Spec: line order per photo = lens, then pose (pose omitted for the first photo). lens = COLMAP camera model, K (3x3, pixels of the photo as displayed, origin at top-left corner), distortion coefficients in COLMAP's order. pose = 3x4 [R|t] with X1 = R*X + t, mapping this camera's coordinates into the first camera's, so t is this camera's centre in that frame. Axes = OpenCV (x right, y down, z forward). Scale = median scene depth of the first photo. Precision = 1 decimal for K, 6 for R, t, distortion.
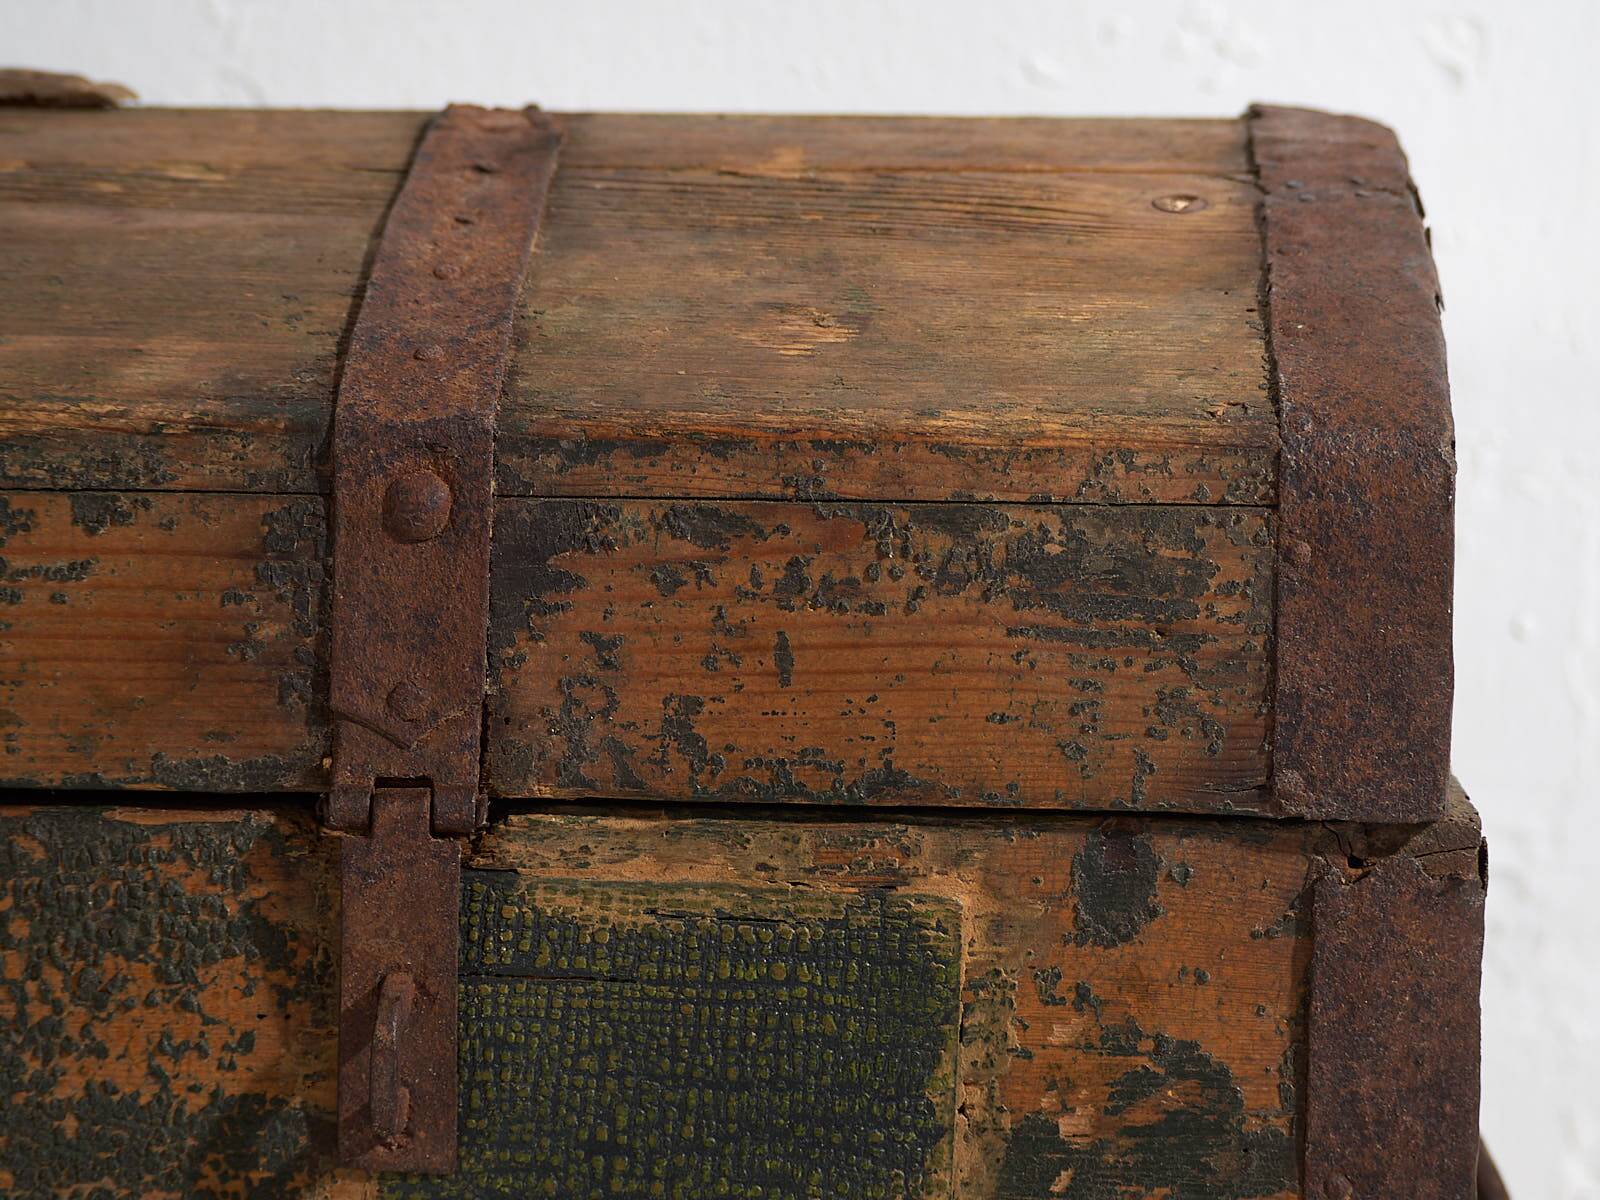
lens RADIAL K [[4989.2, 0, 837.7], [0, 4989.2, 682.3], [0, 0, 1]] dist [0.069501, 0.000000]
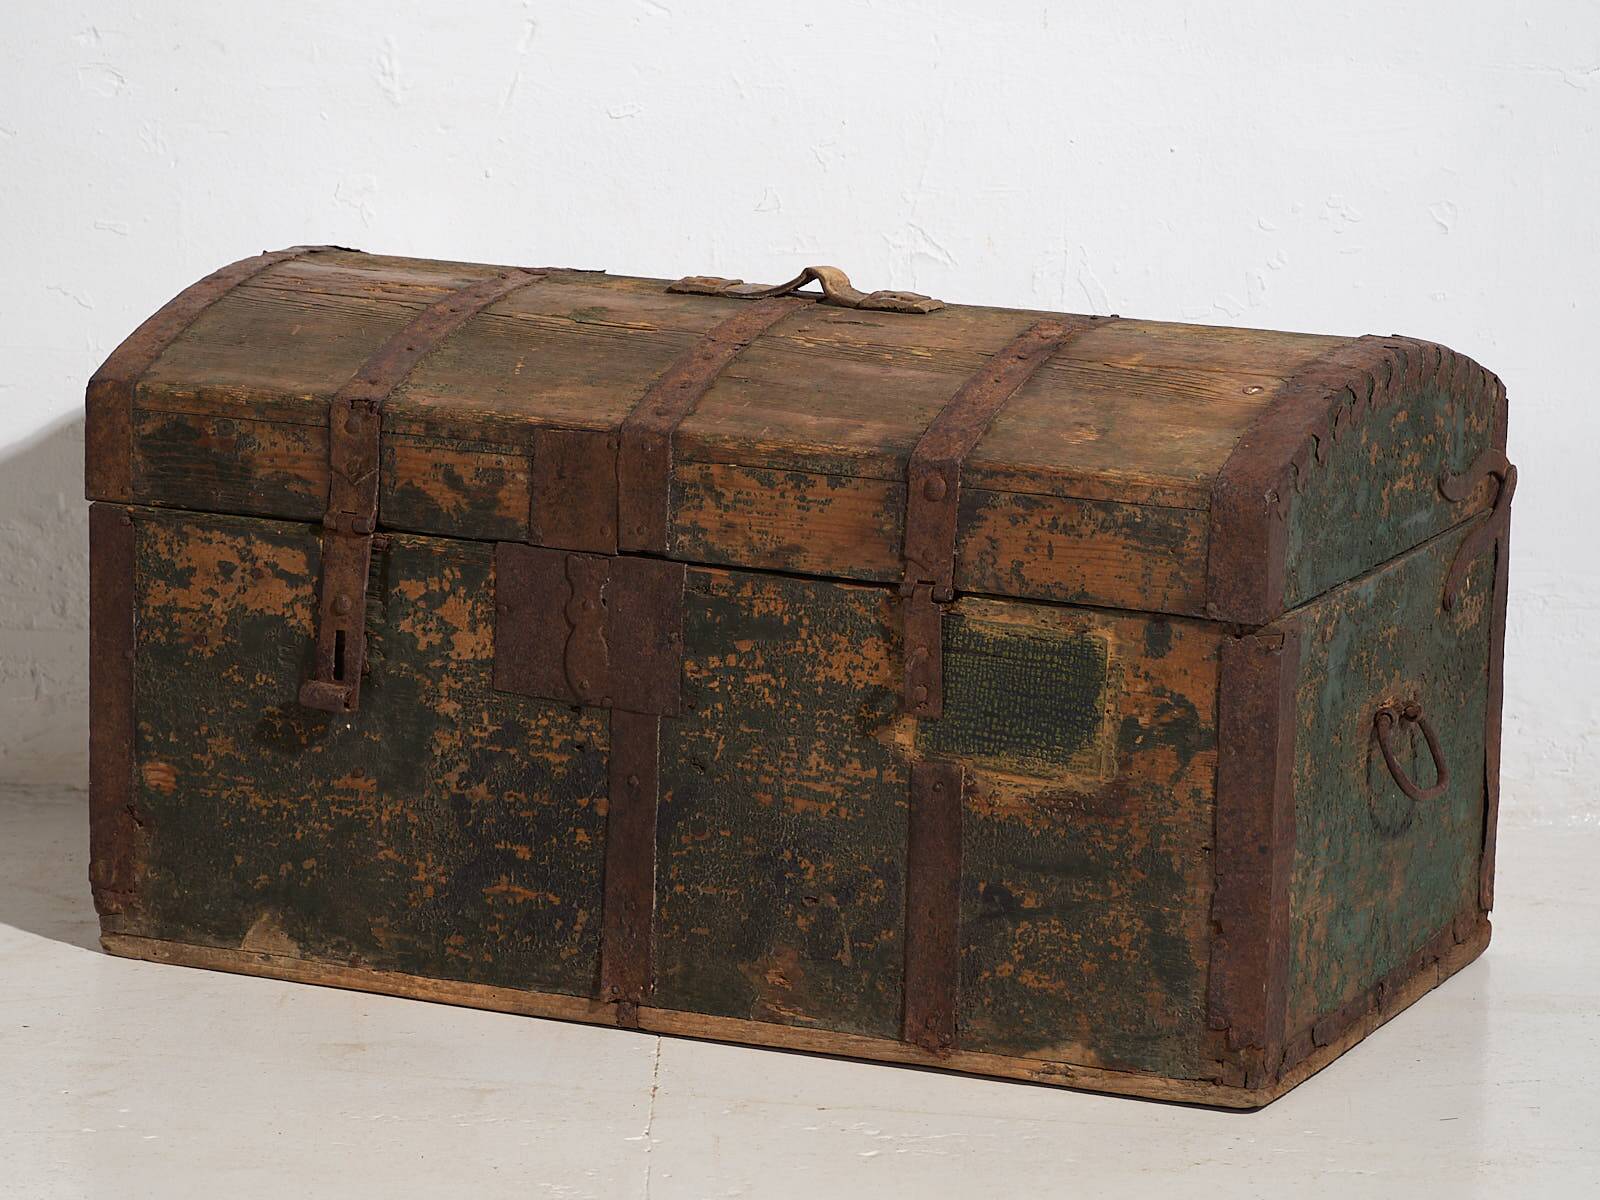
lens RADIAL K [[4989.2, 0, 999.6], [0, 4989.2, 745.2], [0, 0, 1]] dist [0.069501, 0.000000]
pose [[0.940904, 0.090394, -0.326388, 0.910507], [-0.068568, 0.994609, 0.077793, -0.114773], [0.331660, -0.050816, 0.942029, -1.734960]]
